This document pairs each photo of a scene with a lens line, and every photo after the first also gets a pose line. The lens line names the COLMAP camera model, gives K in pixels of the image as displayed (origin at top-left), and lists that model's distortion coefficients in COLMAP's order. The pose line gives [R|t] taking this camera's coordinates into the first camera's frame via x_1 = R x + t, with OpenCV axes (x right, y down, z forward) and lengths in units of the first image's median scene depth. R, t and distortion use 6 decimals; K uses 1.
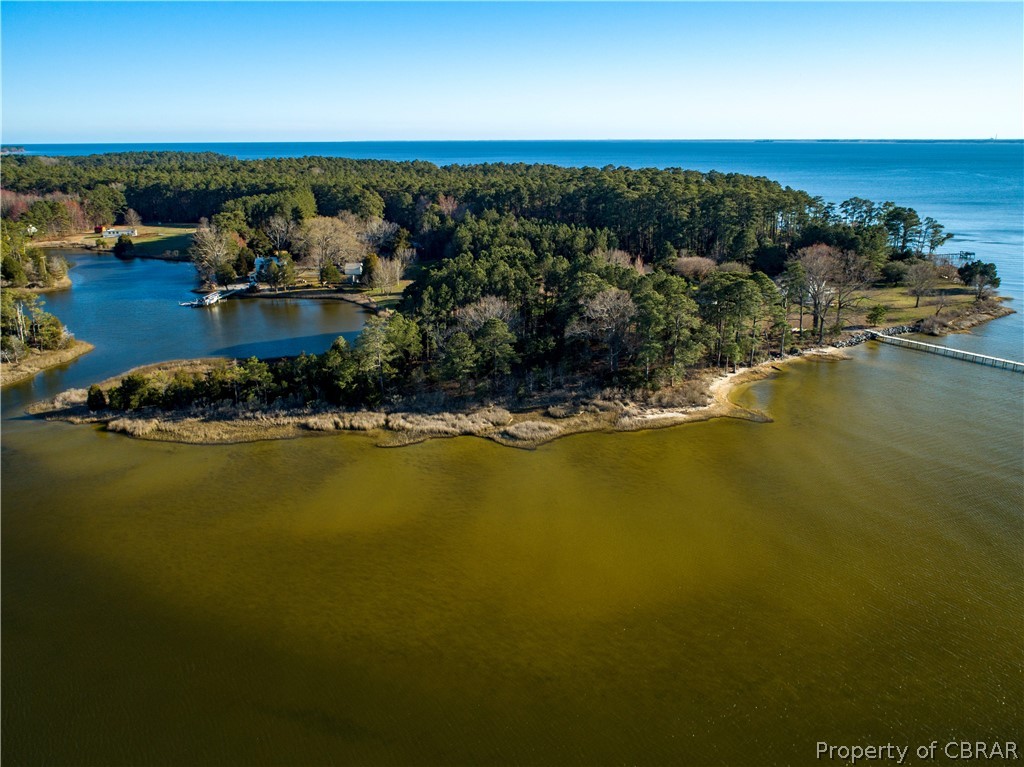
lens RADIAL K [[742.9, 0, 512.0], [0, 742.9, 383.5], [0, 0, 1]] dist [-0.014121, -0.001609]
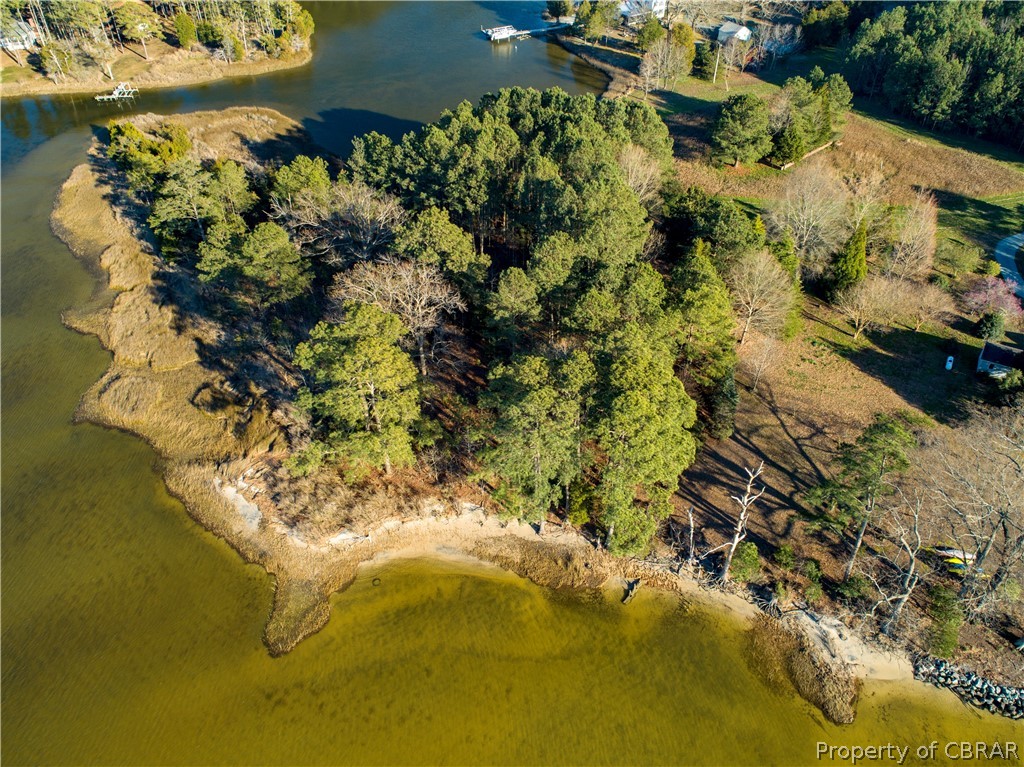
lens RADIAL K [[742.9, 0, 512.0], [0, 742.9, 383.5], [0, 0, 1]] dist [-0.014121, -0.001609]
pose [[0.518866, 0.573448, -0.633984, 0.655227], [-0.259480, 0.812286, 0.522362, -0.415703], [0.814523, -0.106530, 0.570266, 0.859500]]
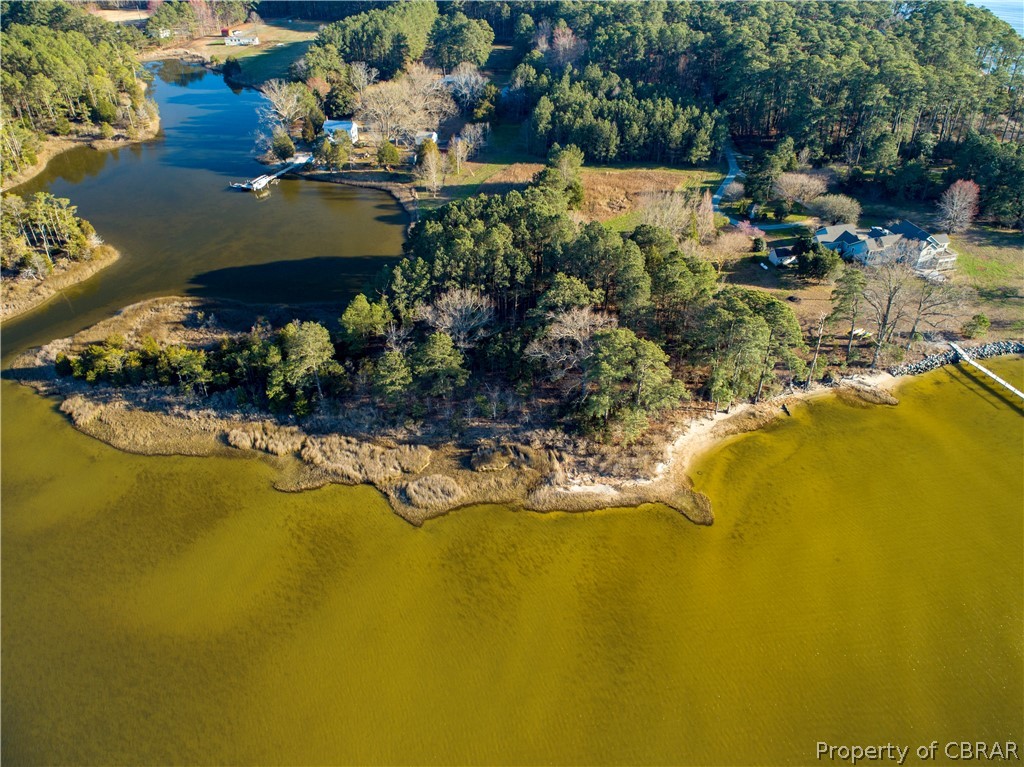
lens RADIAL K [[739.1, 0, 518.0], [0, 739.1, 385.2], [0, 0, 1]] dist [-0.008685, -0.001063]
pose [[0.964758, 0.154662, -0.212889, 0.293148], [-0.081306, 0.944657, 0.317825, -0.351067], [0.250262, -0.289315, 0.923940, 0.205996]]
